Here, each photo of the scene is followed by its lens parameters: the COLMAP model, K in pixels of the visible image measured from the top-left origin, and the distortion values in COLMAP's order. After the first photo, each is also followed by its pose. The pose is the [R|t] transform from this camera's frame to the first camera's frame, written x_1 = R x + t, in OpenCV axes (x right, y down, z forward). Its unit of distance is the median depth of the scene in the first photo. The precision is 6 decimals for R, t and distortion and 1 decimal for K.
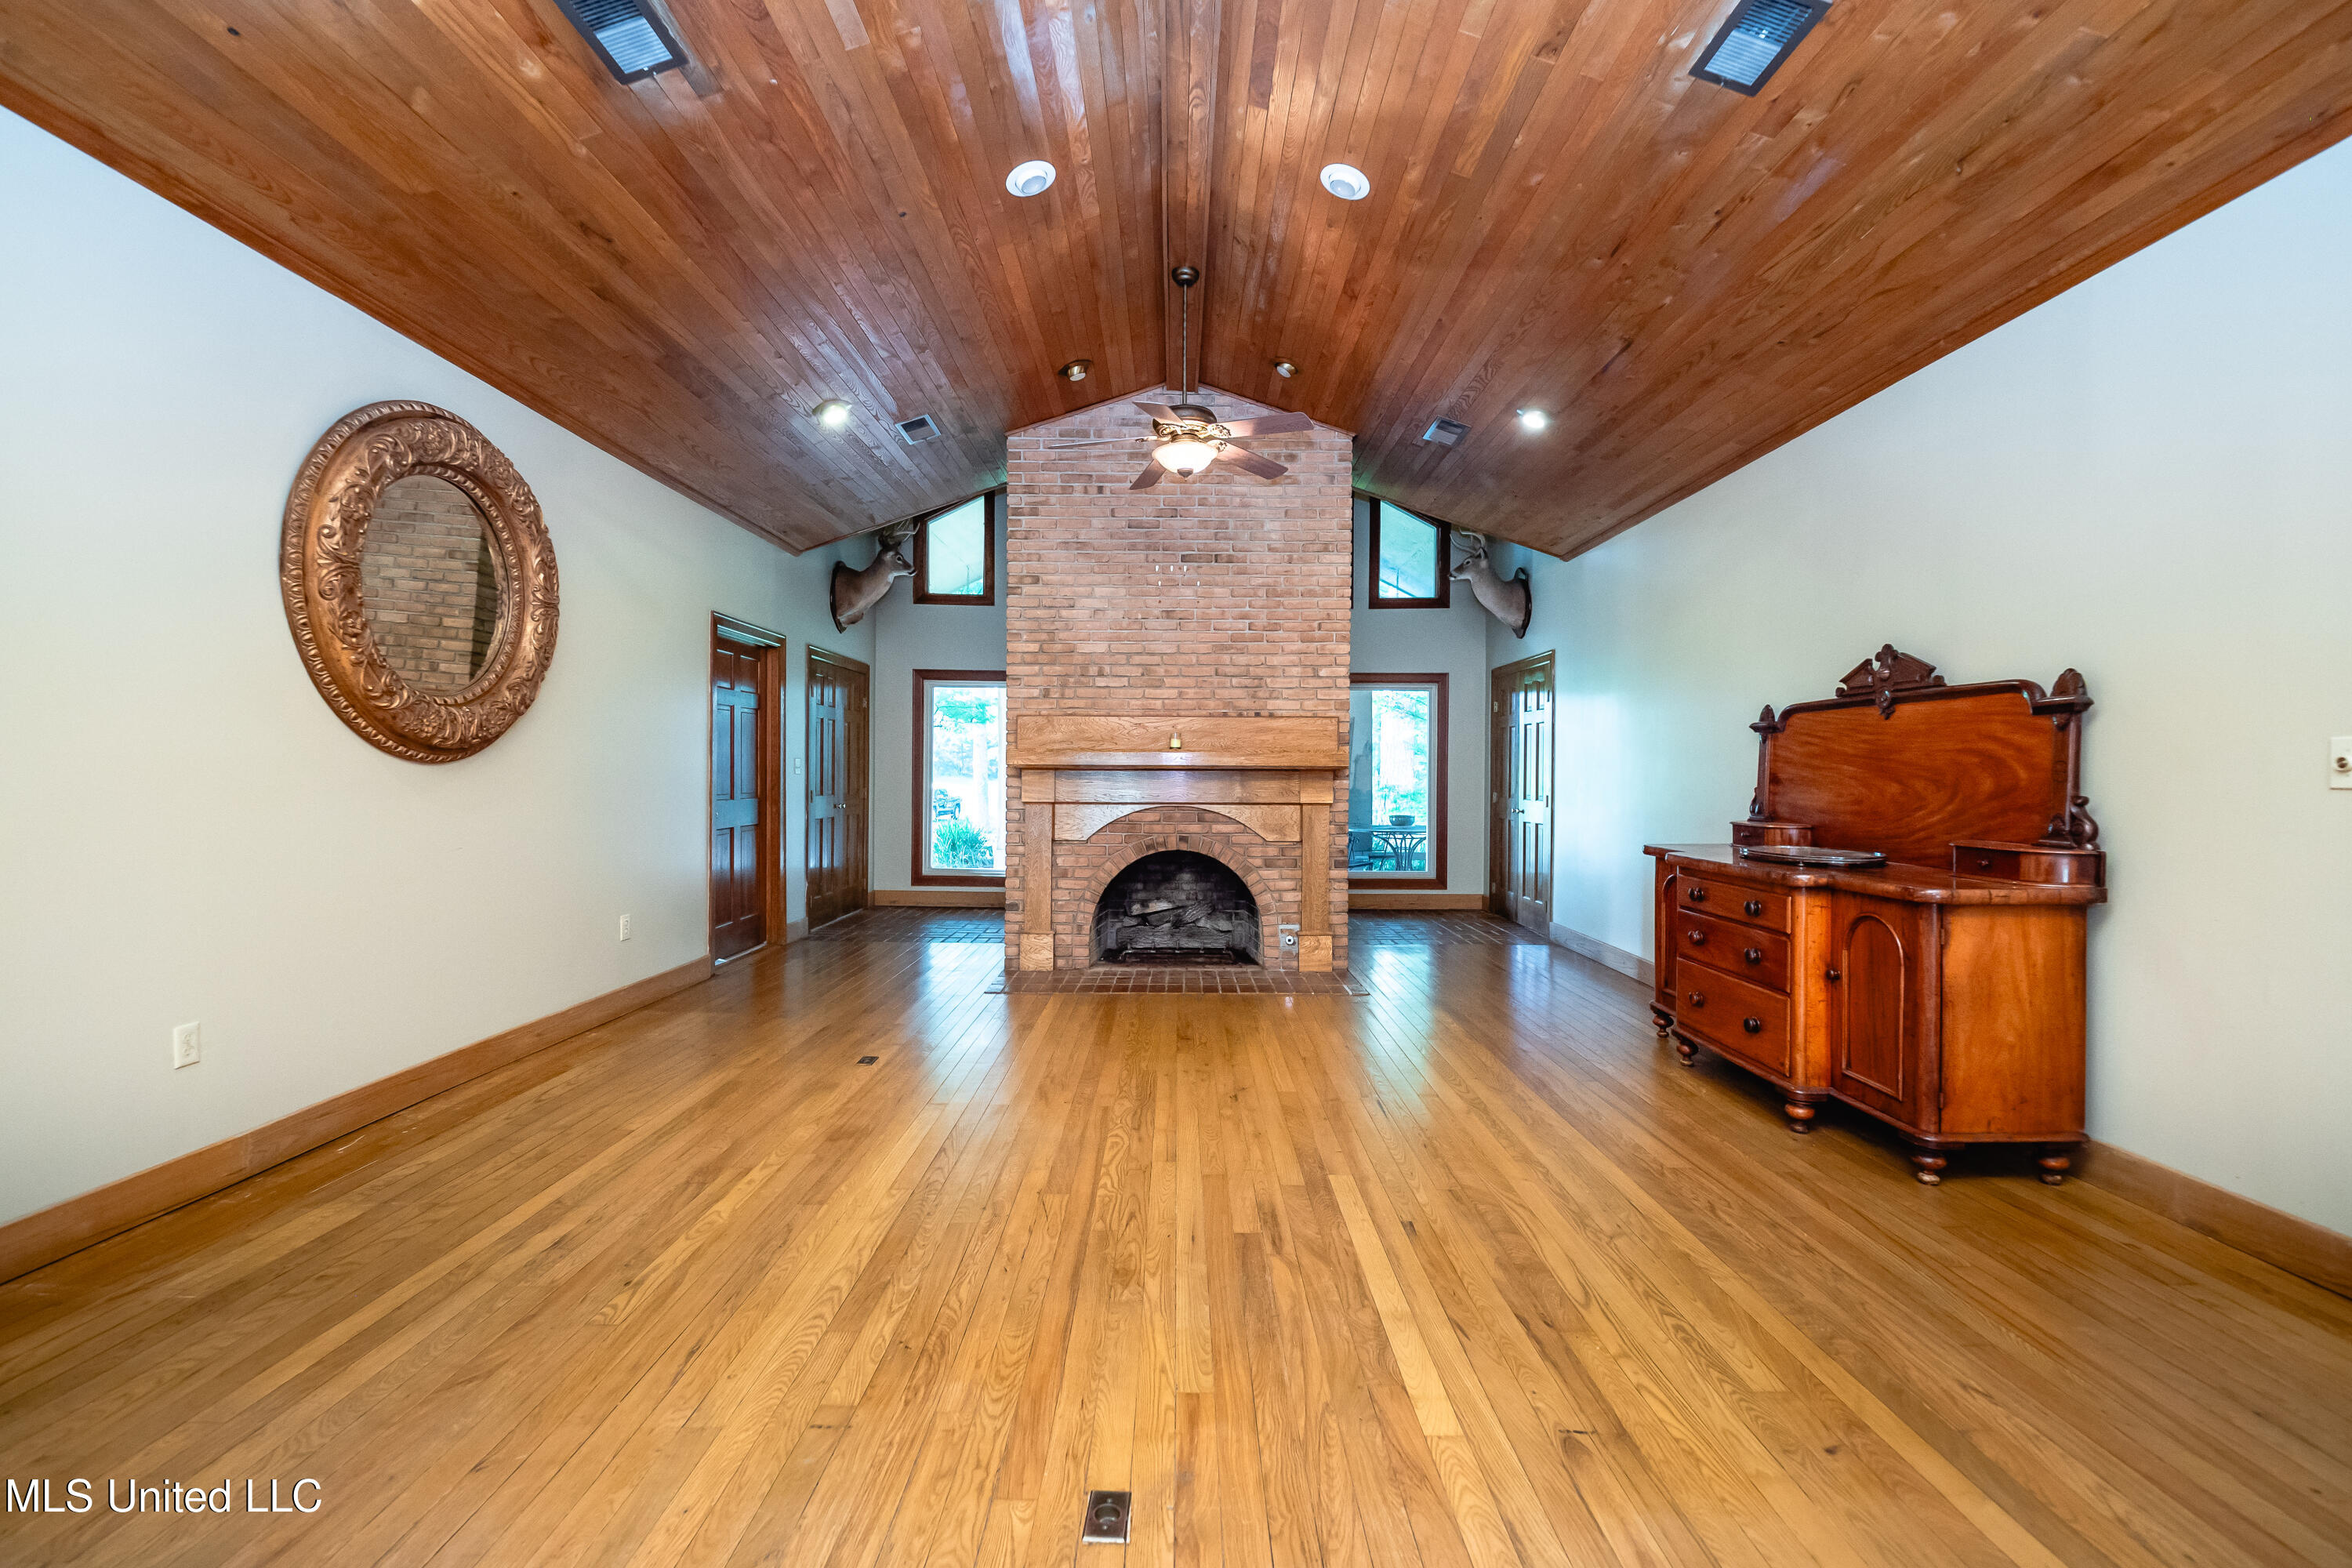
lens RADIAL K [[1013.2, 0, 1171.6], [0, 1013.2, 786.5], [0, 0, 1]] dist [-0.005049, -0.000911]
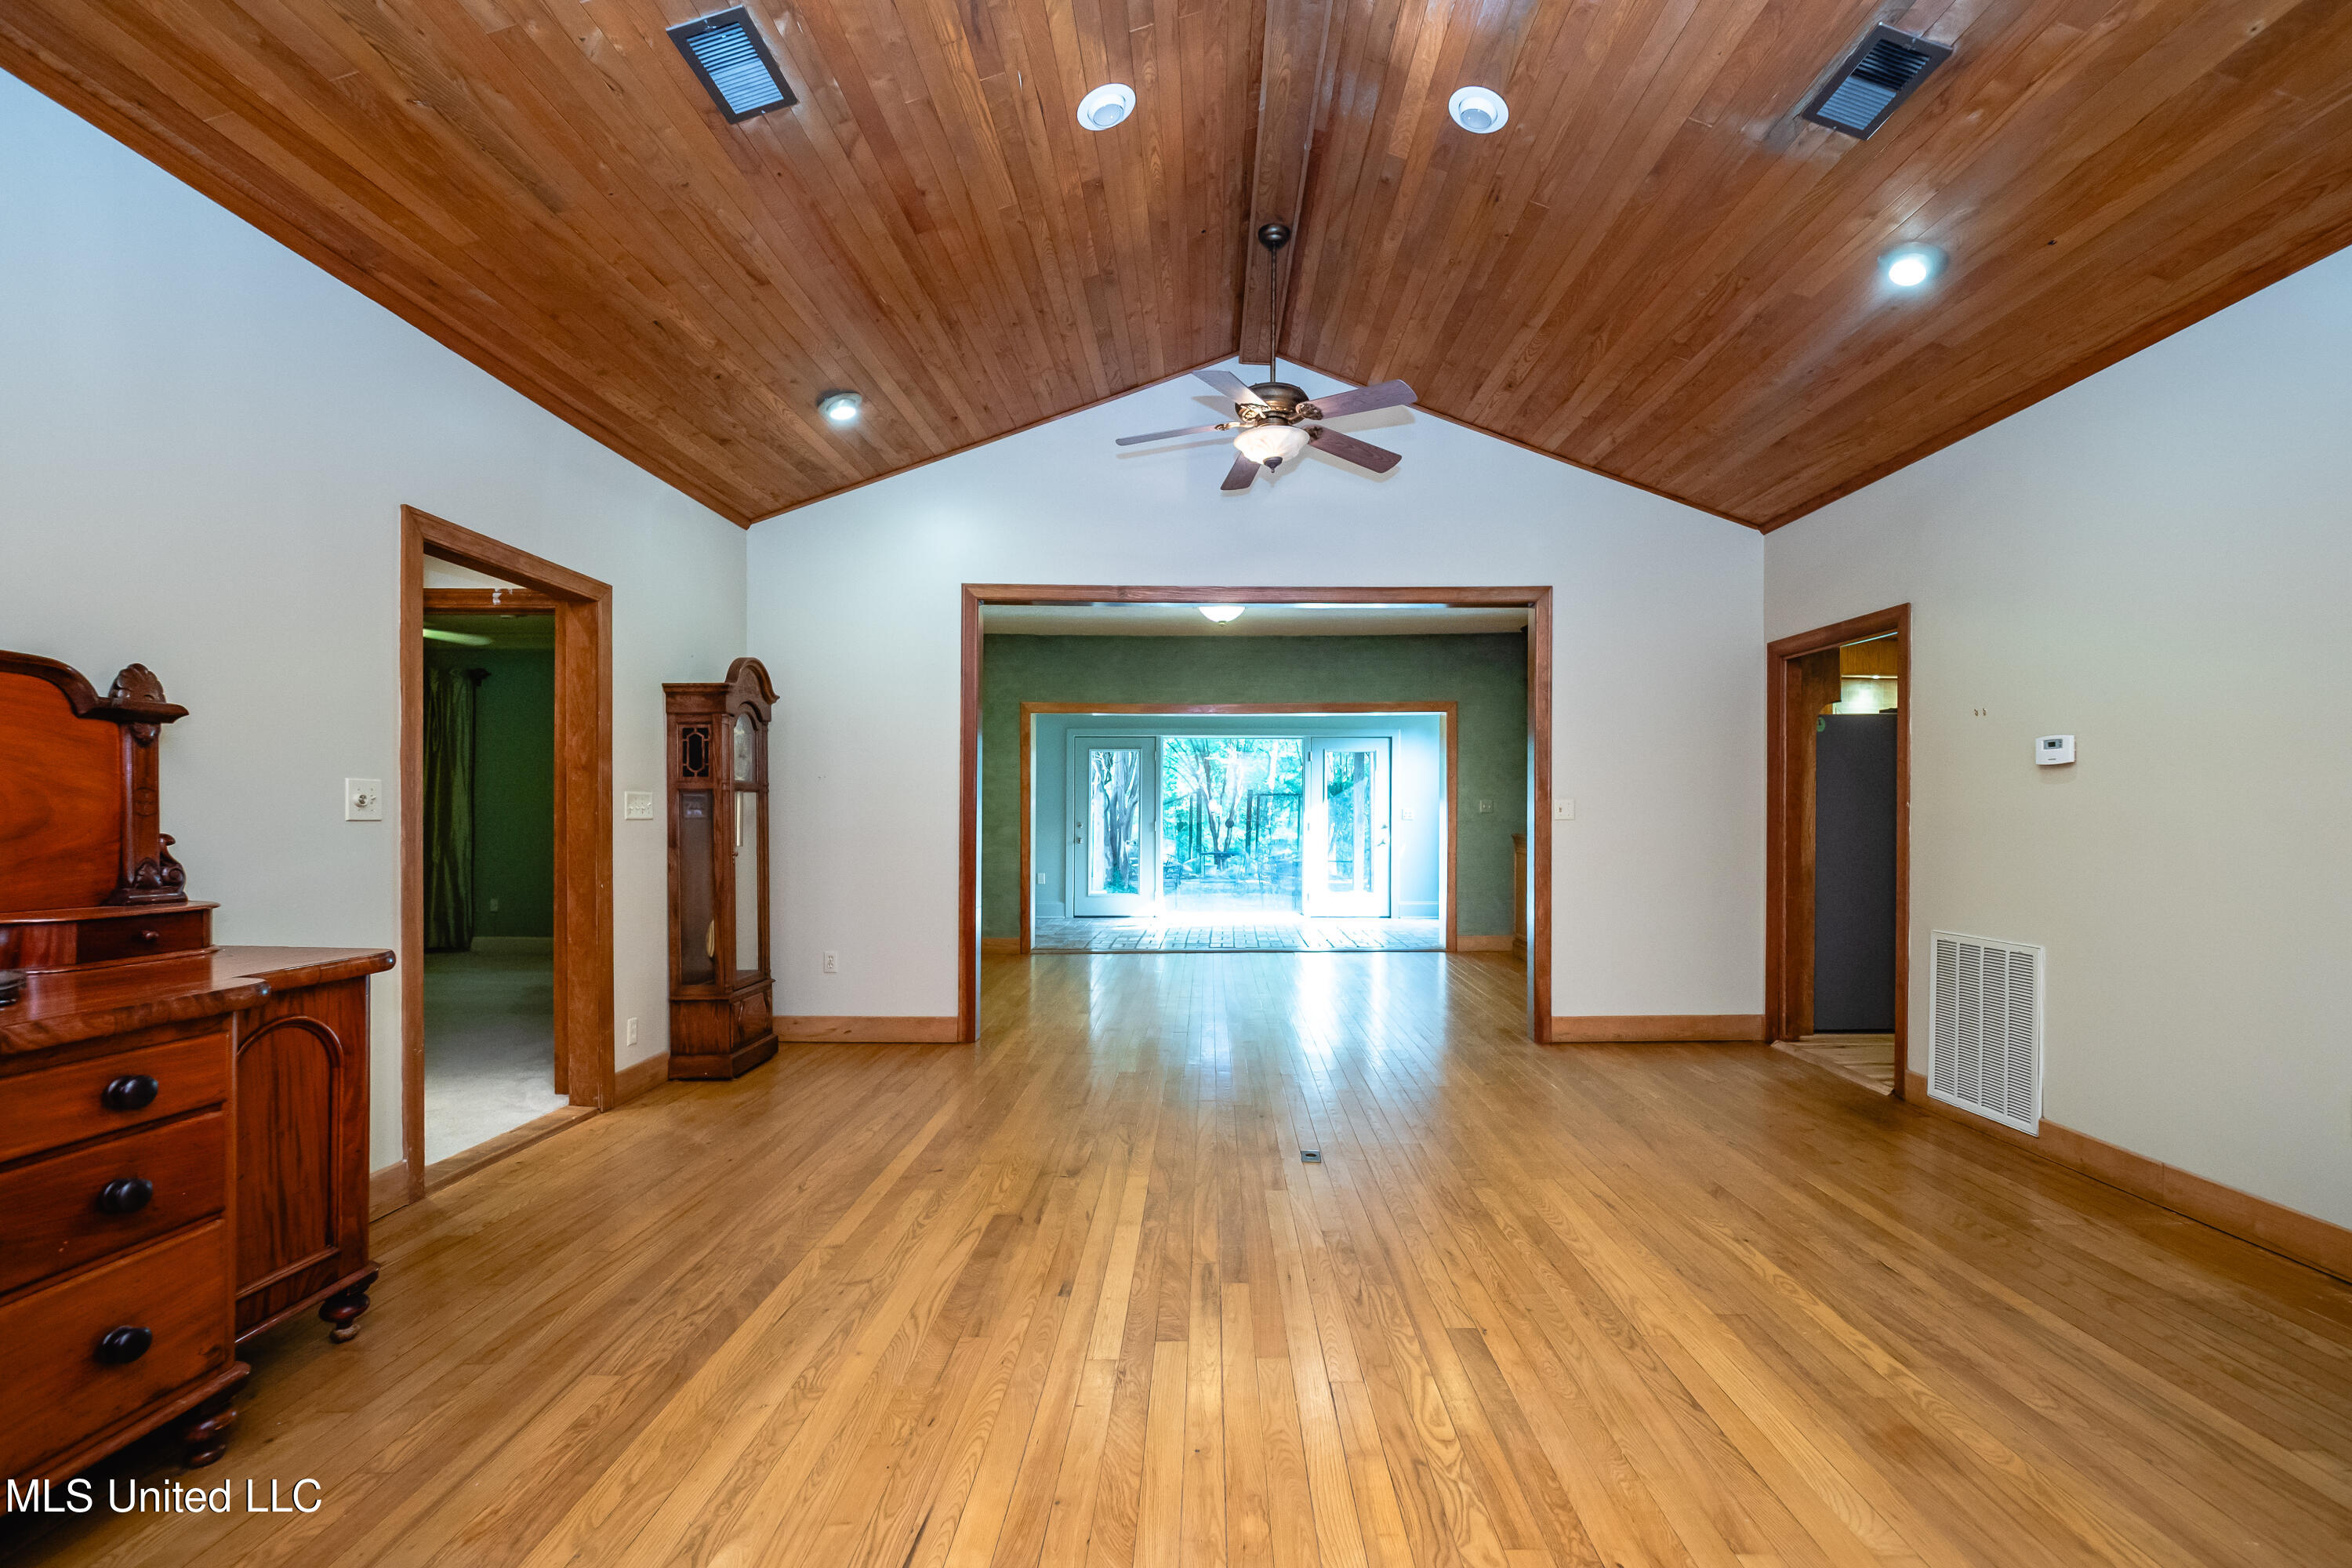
lens RADIAL K [[1013.2, 0, 1186.7], [0, 1013.2, 804.2], [0, 0, 1]] dist [-0.005049, -0.000911]
pose [[-0.999787, -0.010981, 0.017492, 0.112493], [-0.011010, 0.999938, -0.001560, -0.024884], [-0.017474, -0.001752, -0.999846, 2.033959]]
